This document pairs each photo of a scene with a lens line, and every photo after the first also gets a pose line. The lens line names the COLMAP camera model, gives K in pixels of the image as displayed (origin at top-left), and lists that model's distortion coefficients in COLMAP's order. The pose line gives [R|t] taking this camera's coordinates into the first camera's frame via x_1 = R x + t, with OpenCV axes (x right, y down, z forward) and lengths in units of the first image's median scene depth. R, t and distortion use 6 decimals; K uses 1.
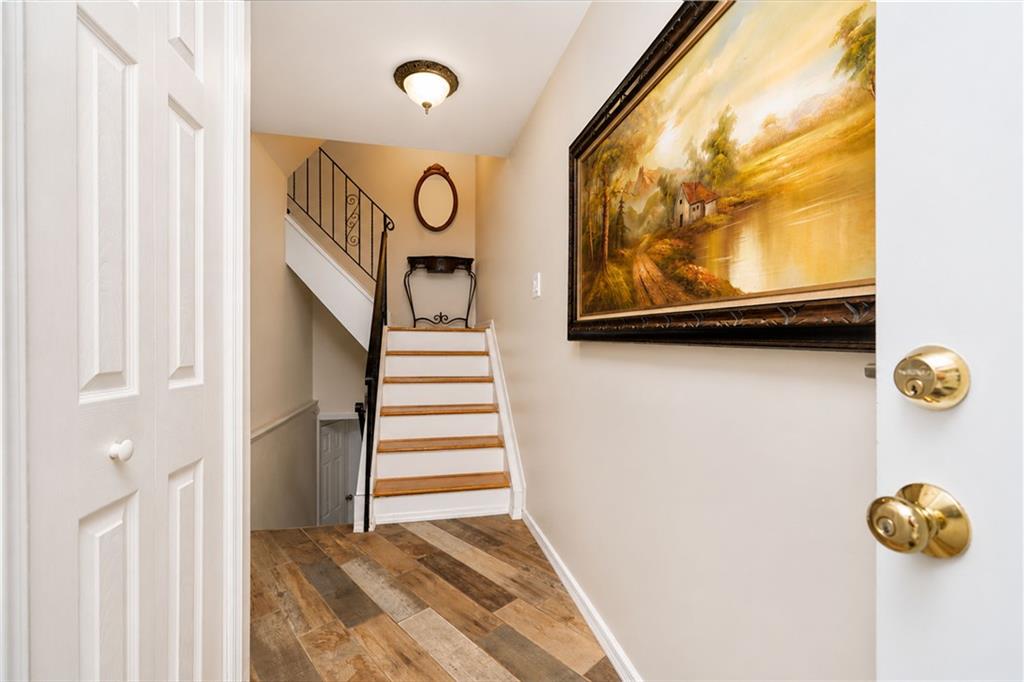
lens RADIAL K [[453.8, 0, 512.0], [0, 453.8, 341.0], [0, 0, 1]] dist [-0.001117, -0.000092]
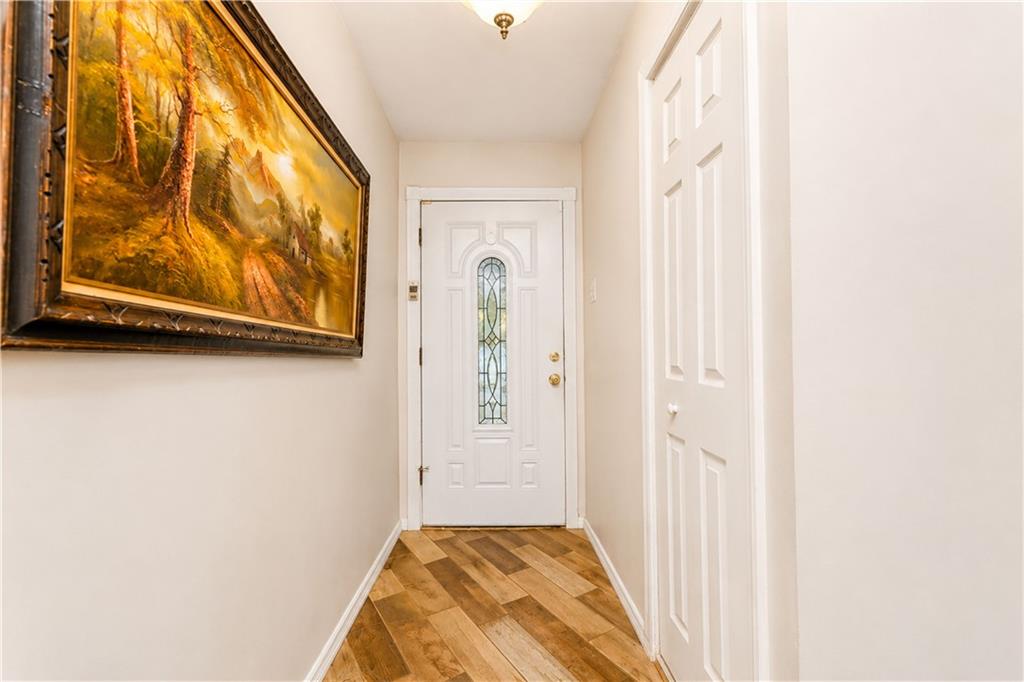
lens RADIAL K [[453.8, 0, 512.0], [0, 453.8, 341.0], [0, 0, 1]] dist [-0.001117, -0.000092]
pose [[-0.989094, 0.005007, 0.147200, -0.327492], [0.000342, 0.999497, -0.031697, 0.002823], [-0.147284, -0.031301, -0.988599, 1.827646]]
